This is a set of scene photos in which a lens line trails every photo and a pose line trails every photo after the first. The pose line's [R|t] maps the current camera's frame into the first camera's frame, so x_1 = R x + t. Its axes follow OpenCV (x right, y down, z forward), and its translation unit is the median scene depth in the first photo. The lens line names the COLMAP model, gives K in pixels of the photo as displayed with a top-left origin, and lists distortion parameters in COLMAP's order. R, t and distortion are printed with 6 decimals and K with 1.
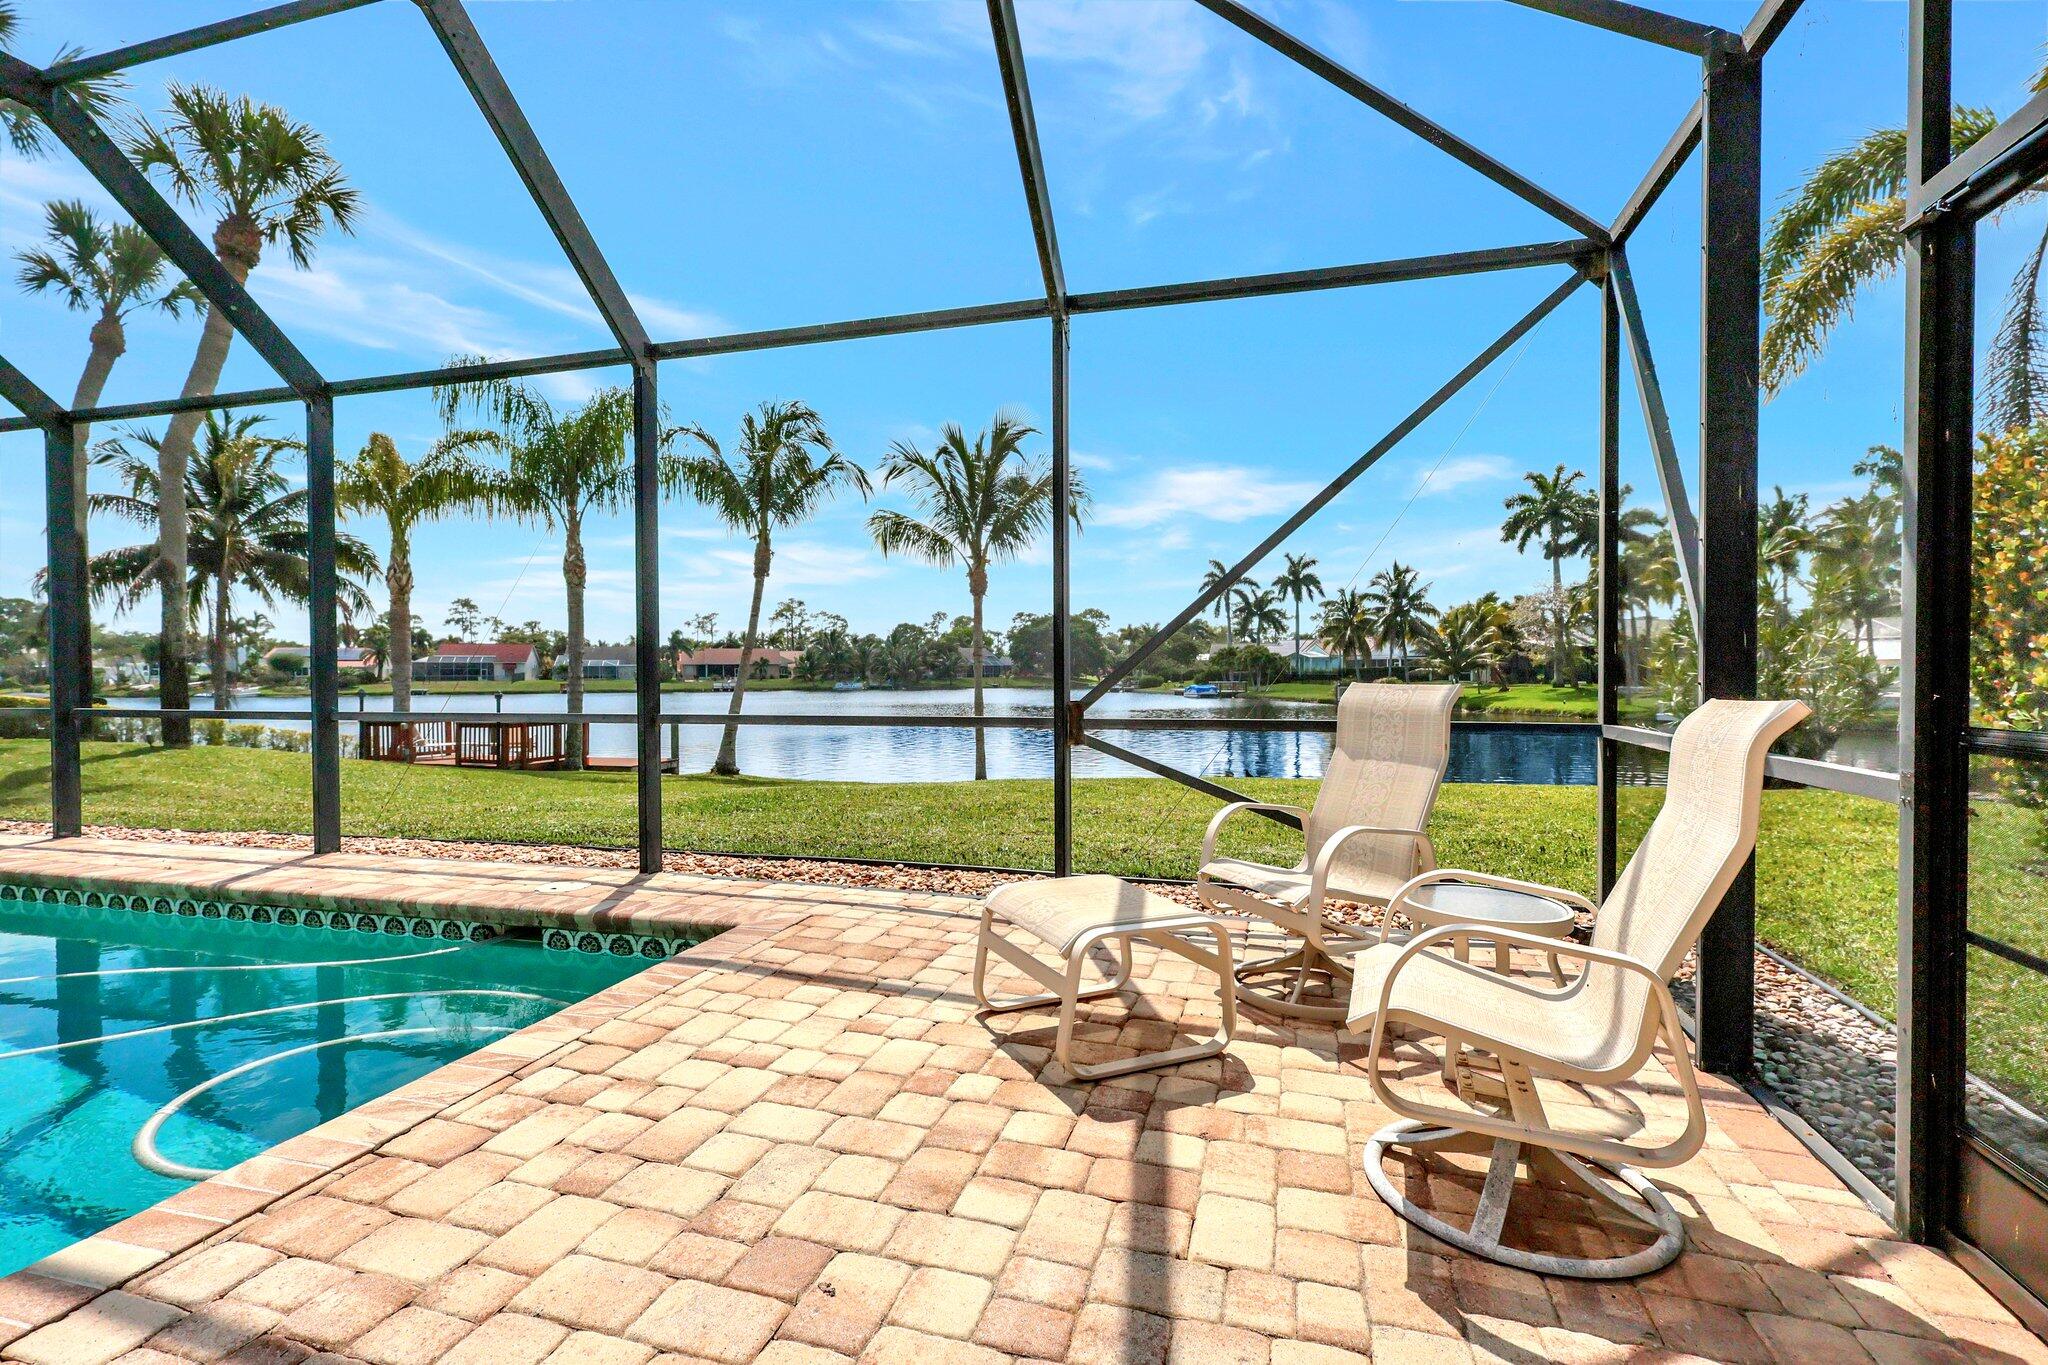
lens RADIAL K [[944.3, 0, 1026.9], [0, 944.3, 682.3], [0, 0, 1]] dist [0.001294, 0.000206]
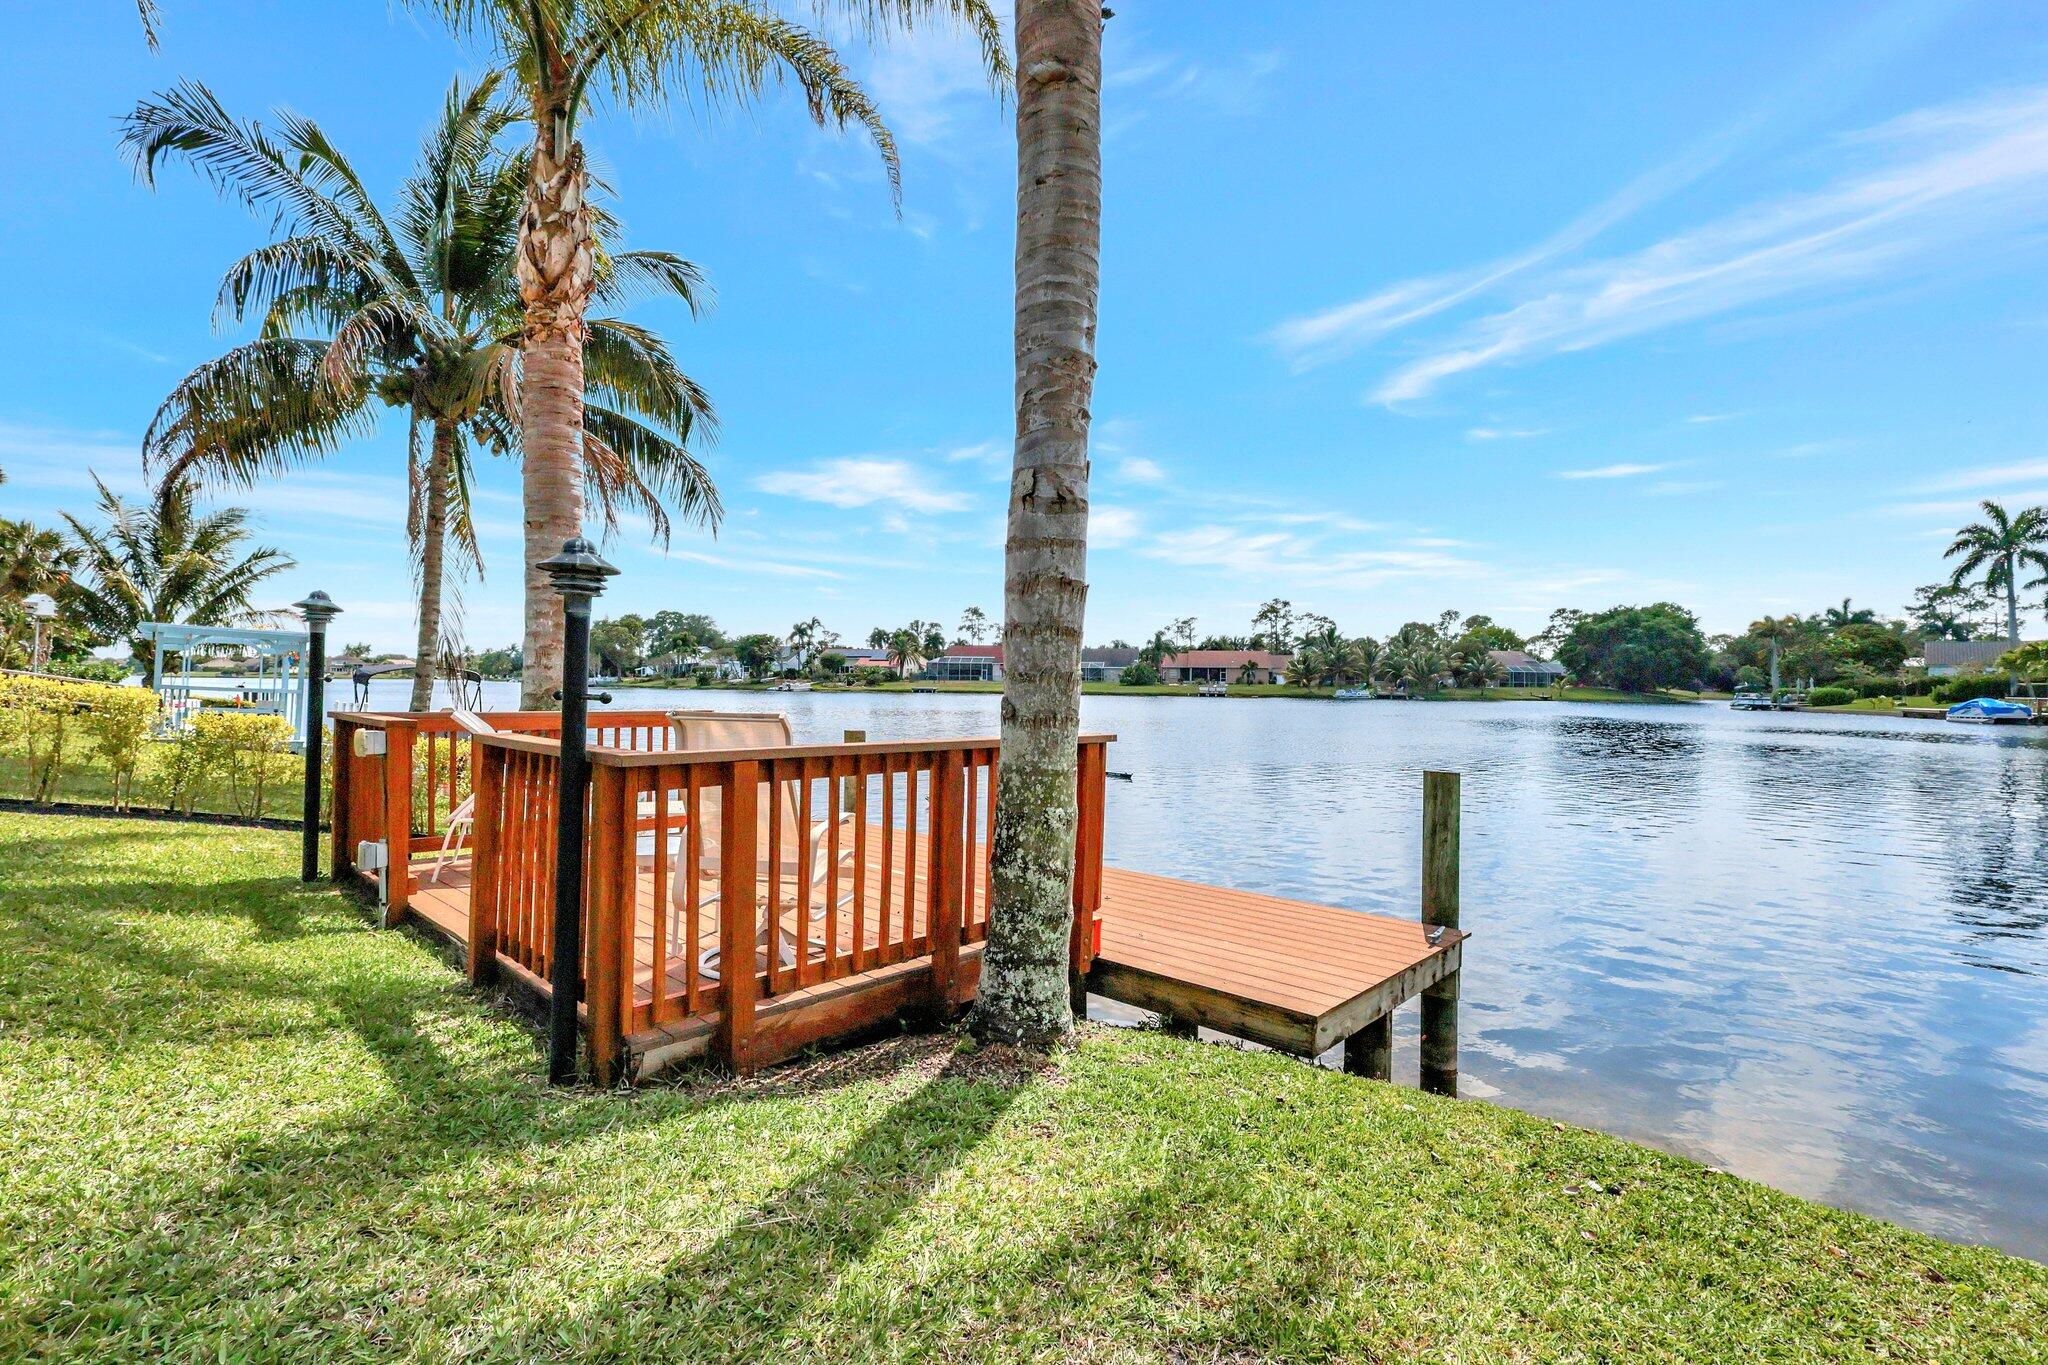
lens RADIAL K [[944.3, 0, 1026.6], [0, 944.3, 675.7], [0, 0, 1]] dist [0.001294, 0.000206]
pose [[0.884170, 0.013474, -0.466972, -0.047011], [-0.021154, 0.999713, -0.011207, 0.003291], [0.466687, 0.019787, 0.884201, 0.099751]]
